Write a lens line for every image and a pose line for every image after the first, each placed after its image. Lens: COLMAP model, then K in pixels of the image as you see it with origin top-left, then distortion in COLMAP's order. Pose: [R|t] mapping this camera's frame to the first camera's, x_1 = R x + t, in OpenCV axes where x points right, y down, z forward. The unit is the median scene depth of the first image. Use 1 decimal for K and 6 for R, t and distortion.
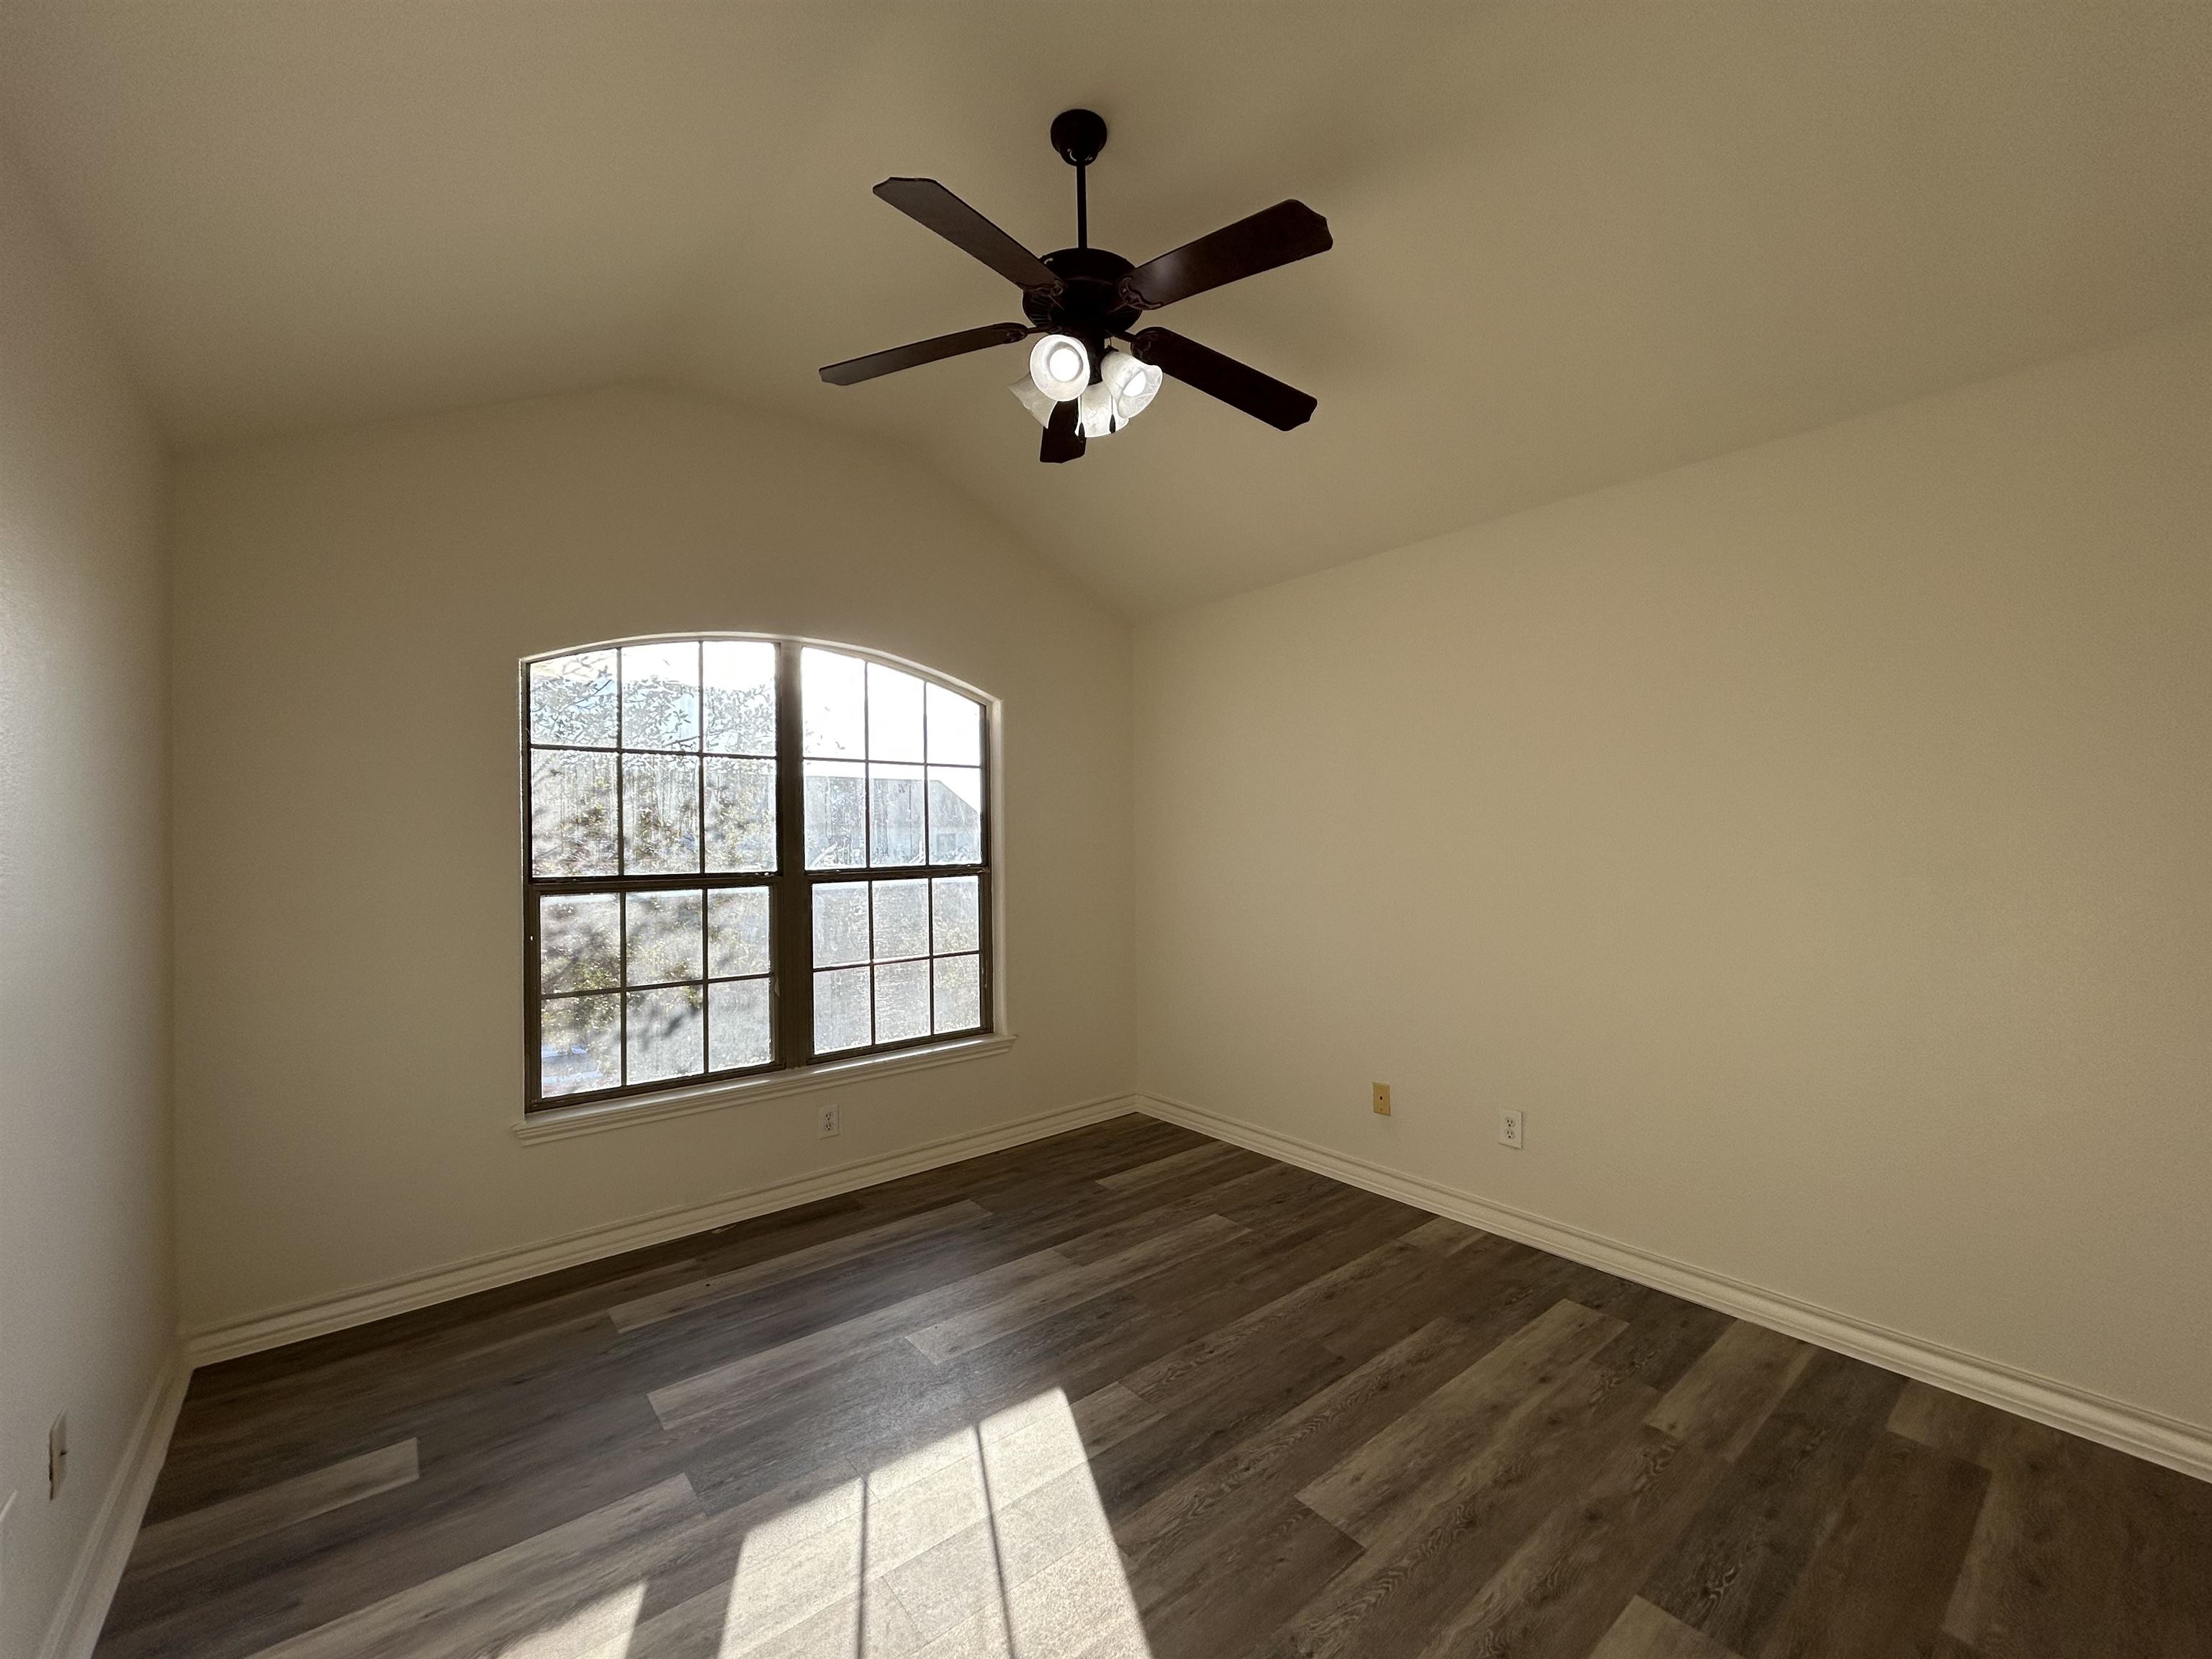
lens RADIAL K [[893.5, 0, 1111.1], [0, 893.5, 841.9], [0, 0, 1]] dist [-0.006776, 0.003729]
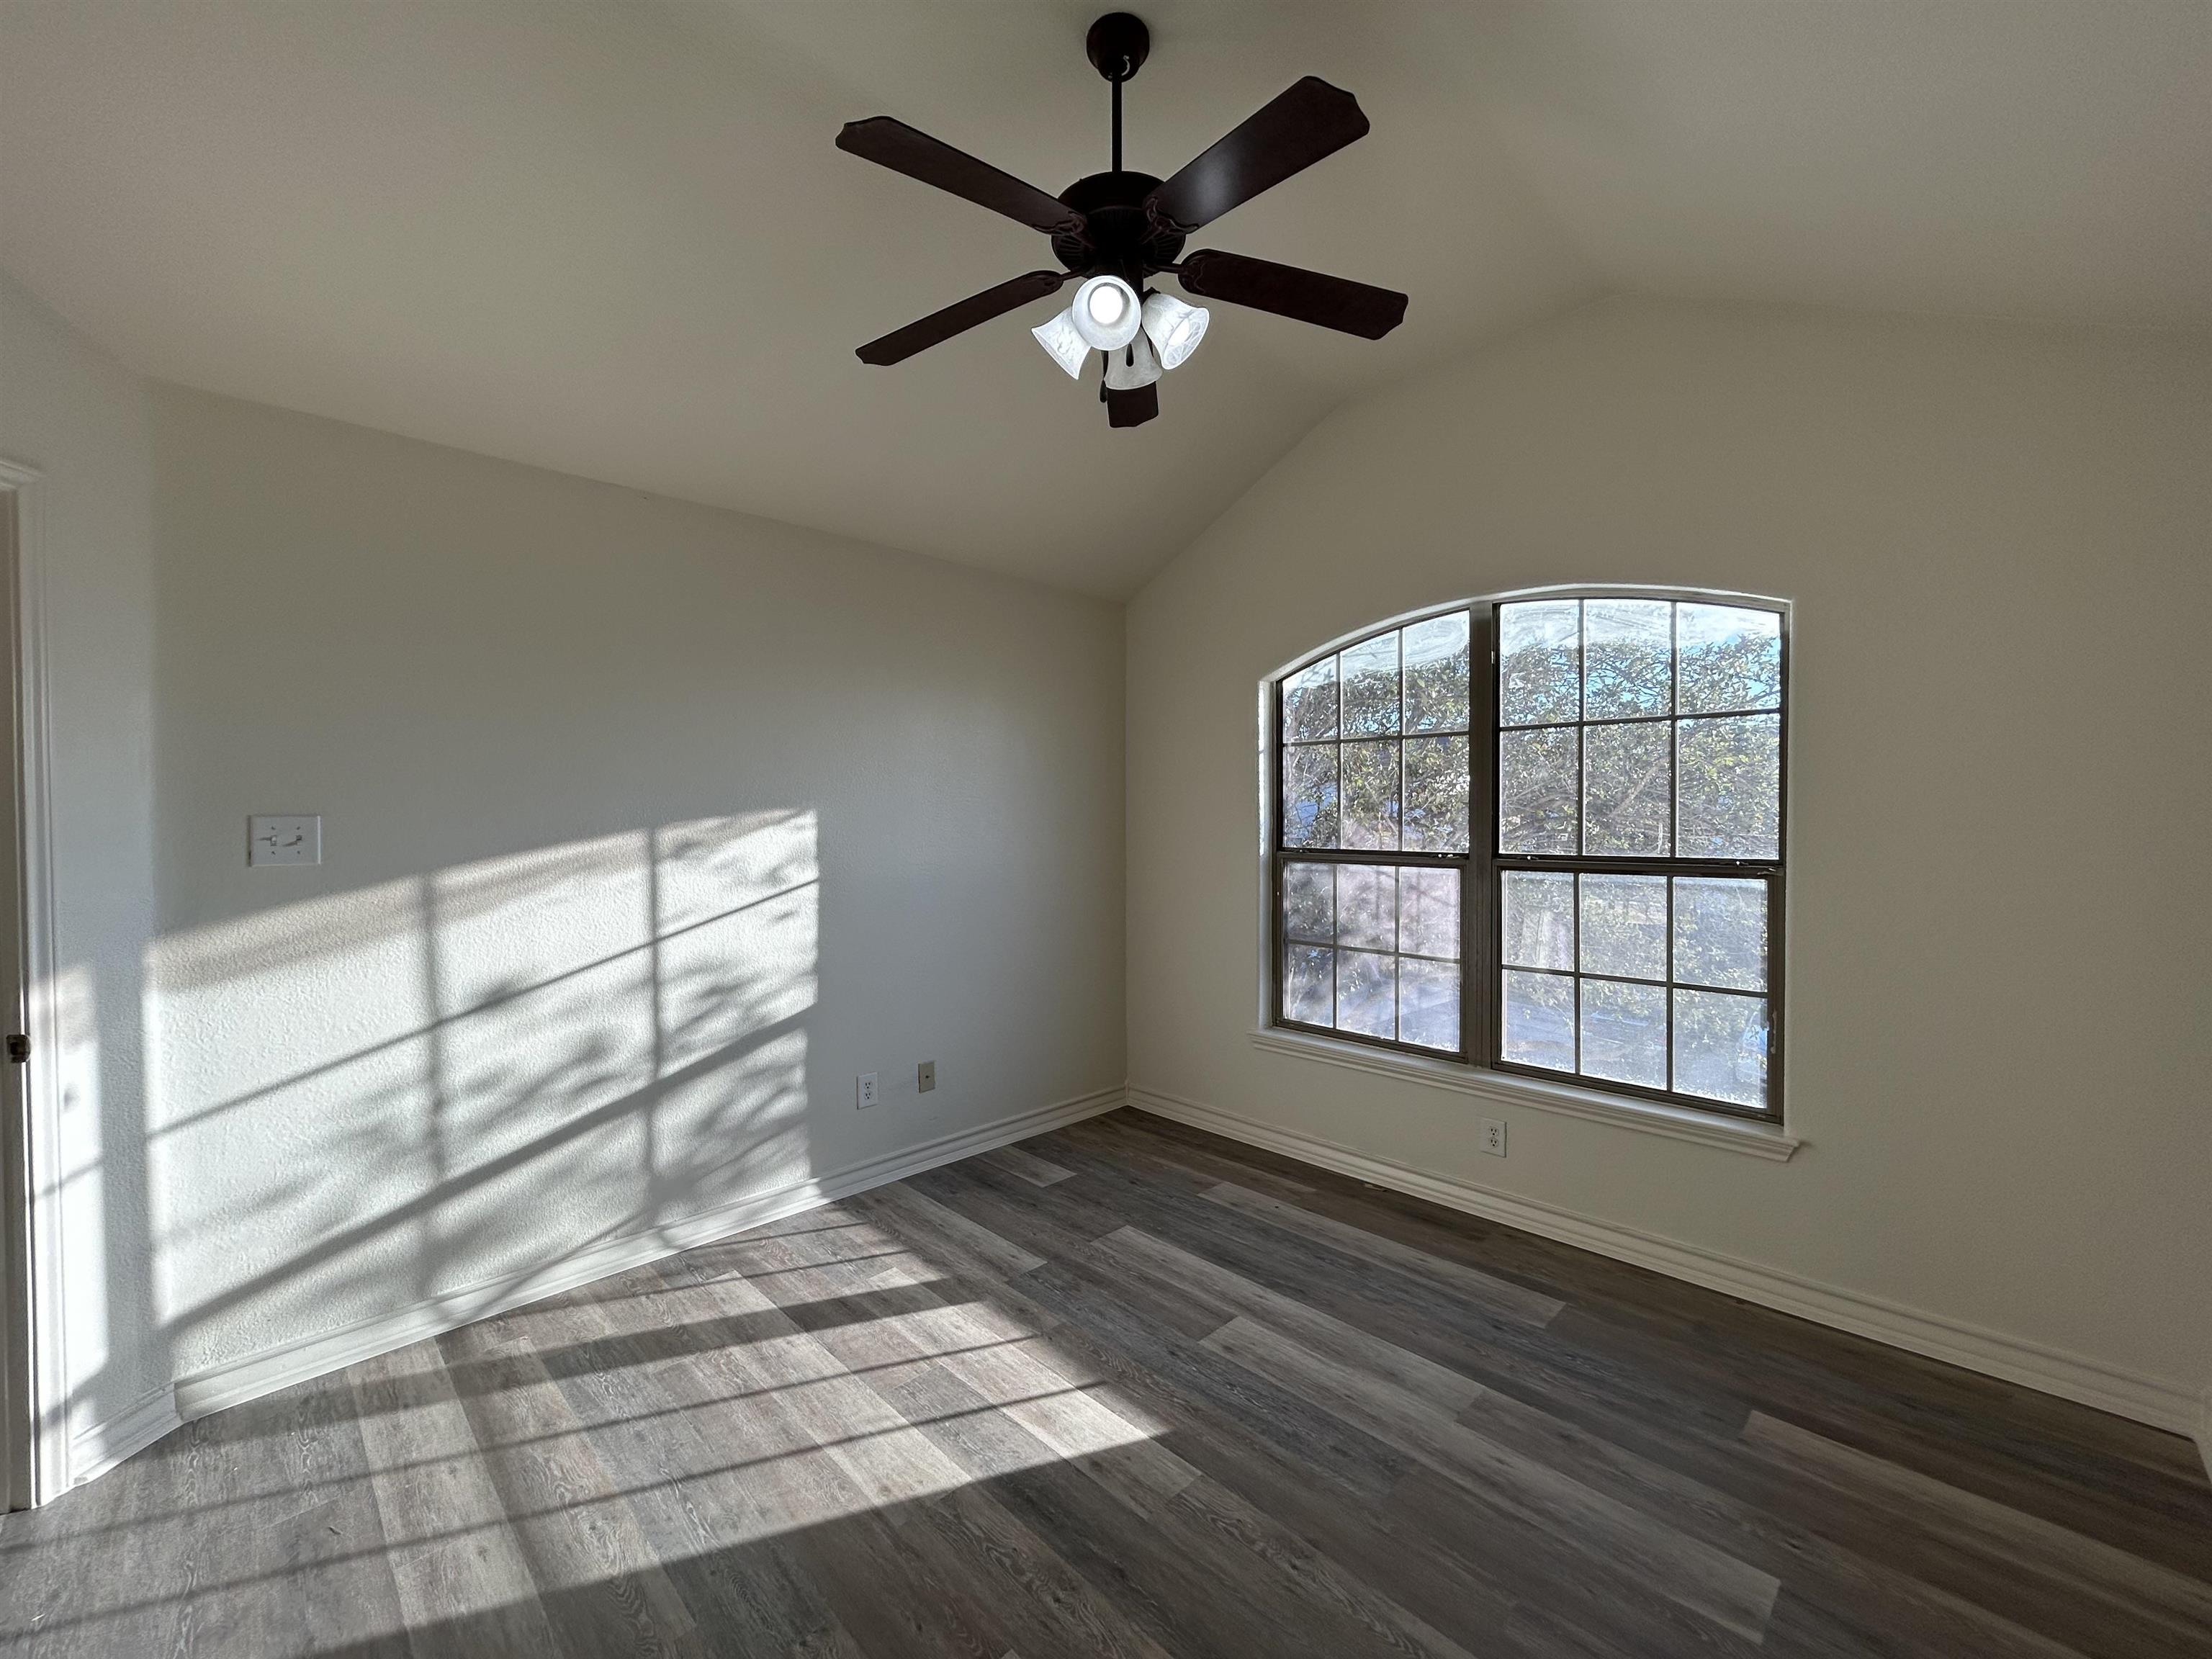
lens RADIAL K [[893.5, 0, 1104.7], [0, 893.5, 843.3], [0, 0, 1]] dist [-0.006776, 0.003729]
pose [[0.093646, 0.046009, -0.994542, 0.652449], [0.001193, 0.998926, 0.046324, -0.027224], [0.995605, -0.005525, 0.093491, 0.665591]]
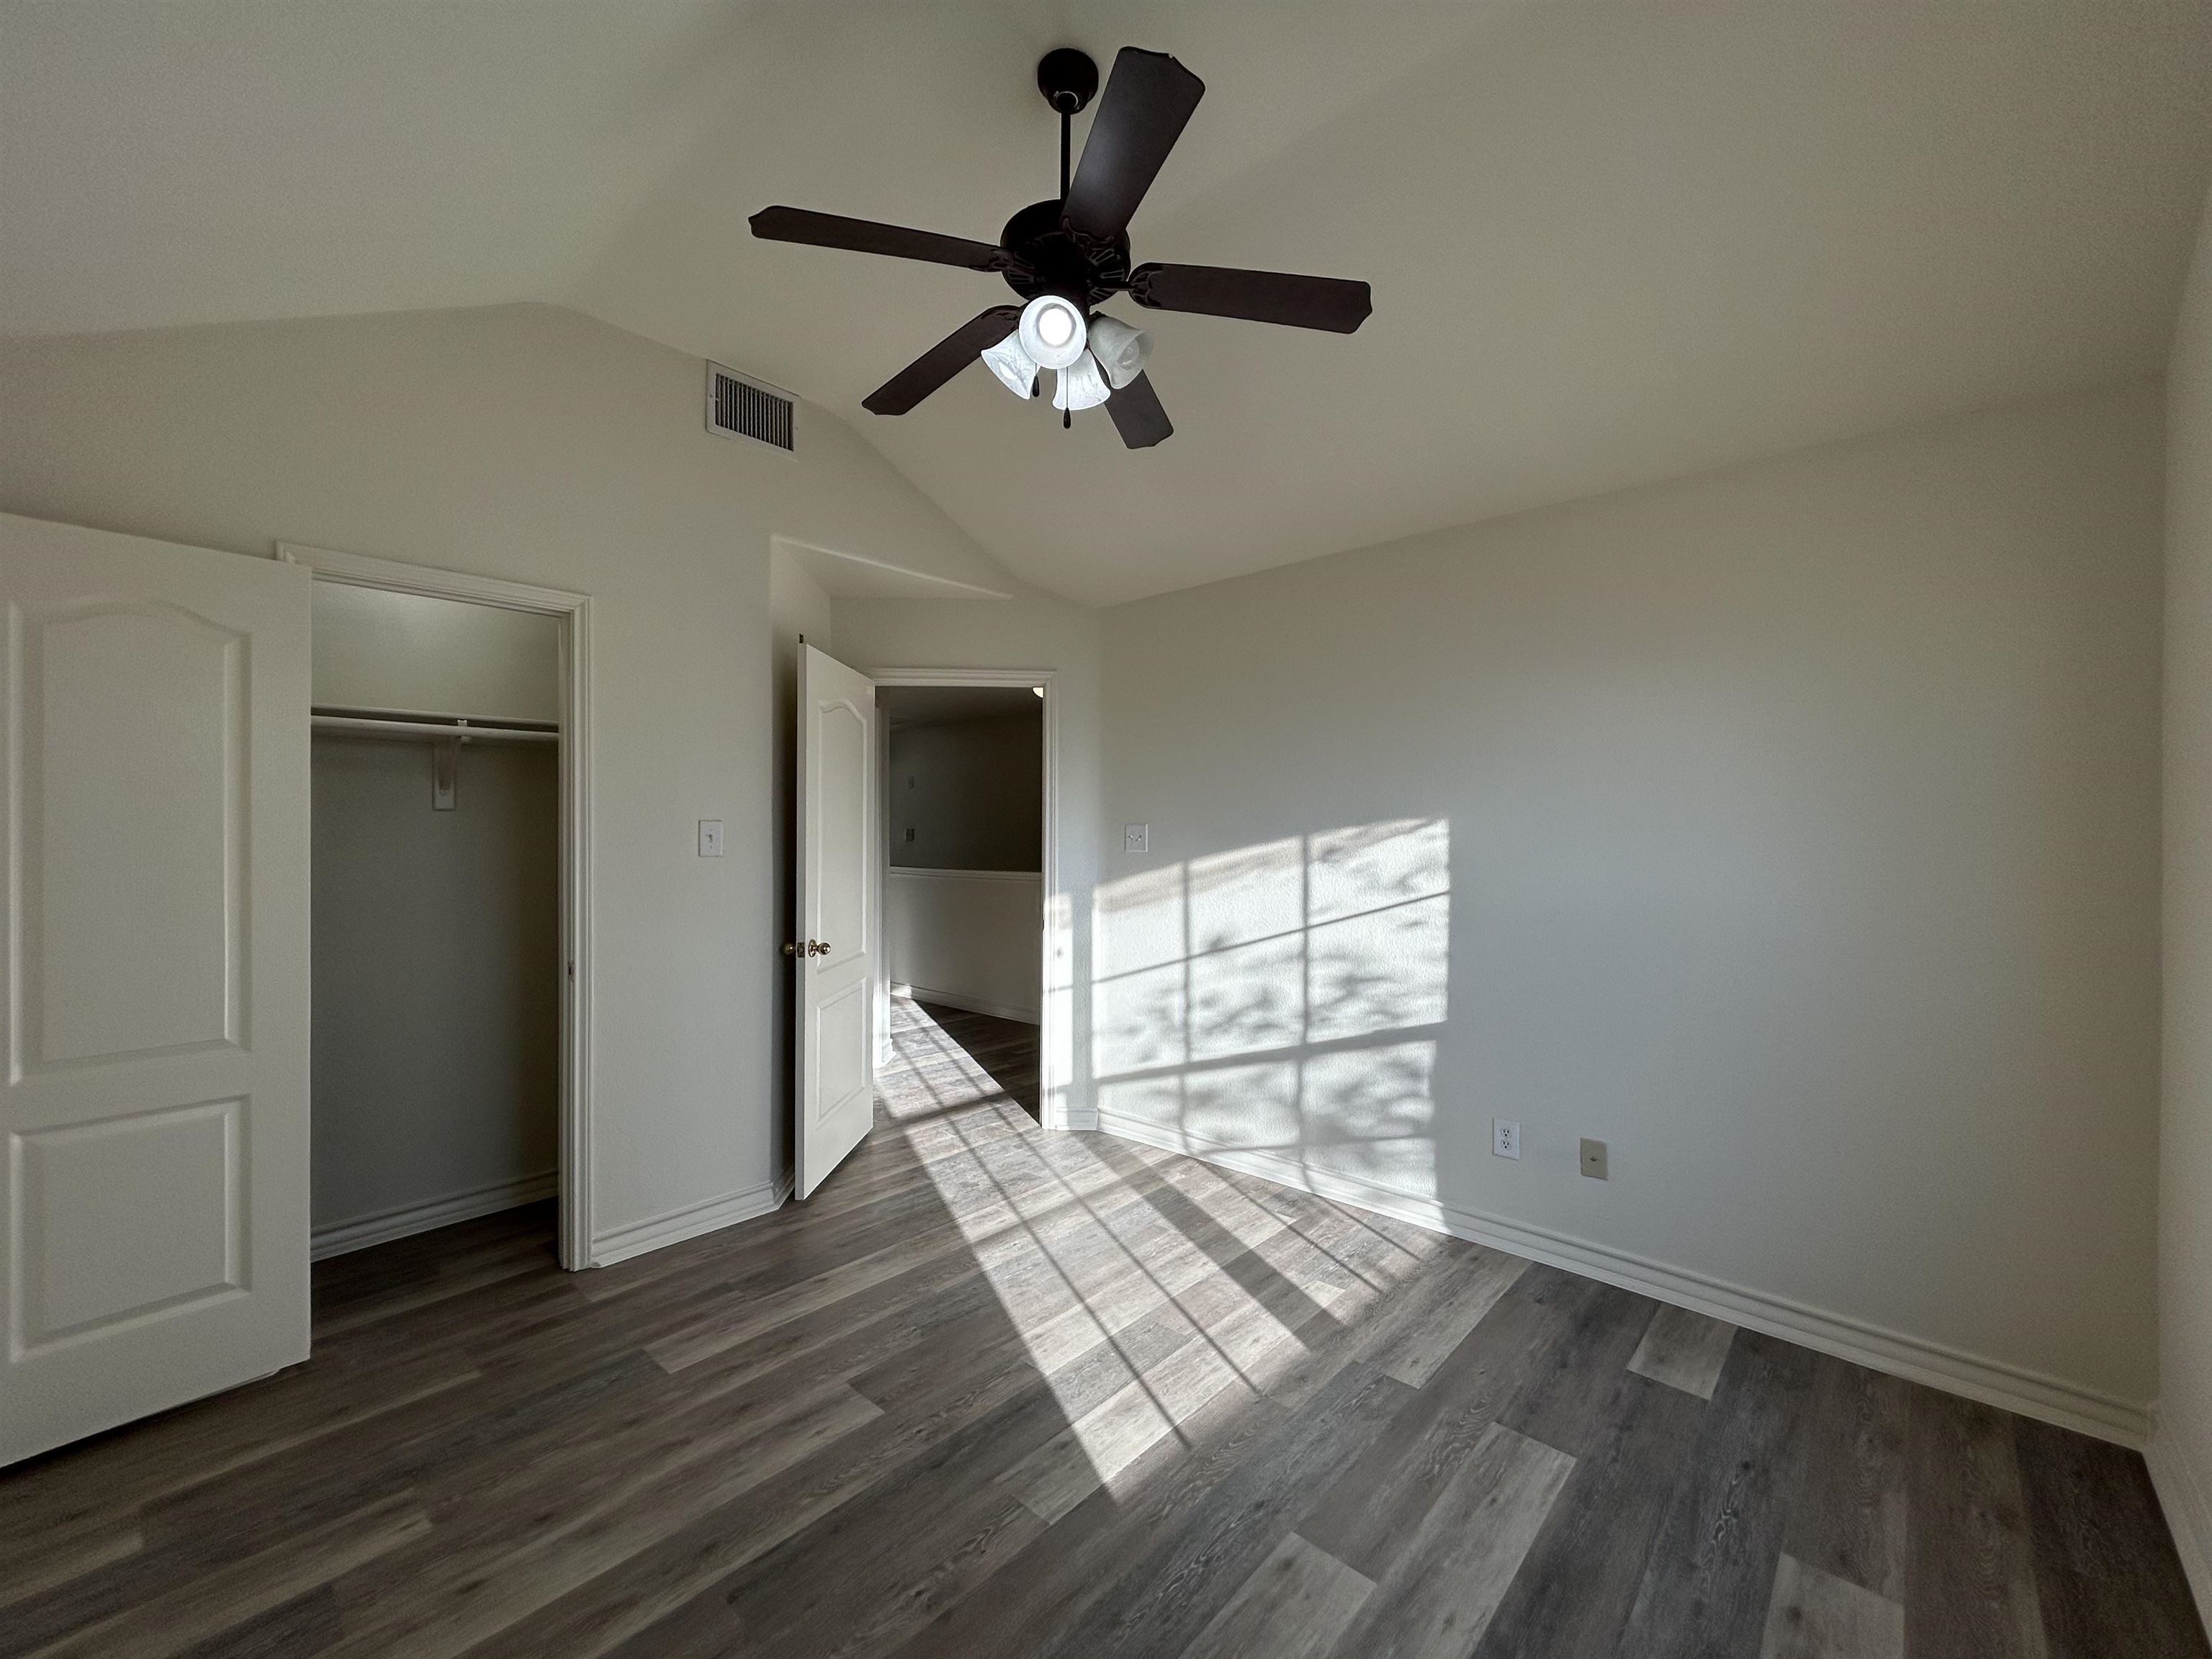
lens RADIAL K [[893.5, 0, 1110.8], [0, 893.5, 820.1], [0, 0, 1]] dist [-0.006776, 0.003729]
pose [[-0.988789, 0.011528, -0.148873, 0.052261], [0.012463, 0.999908, -0.005350, -0.015264], [0.148798, -0.007146, -0.988842, 1.439687]]
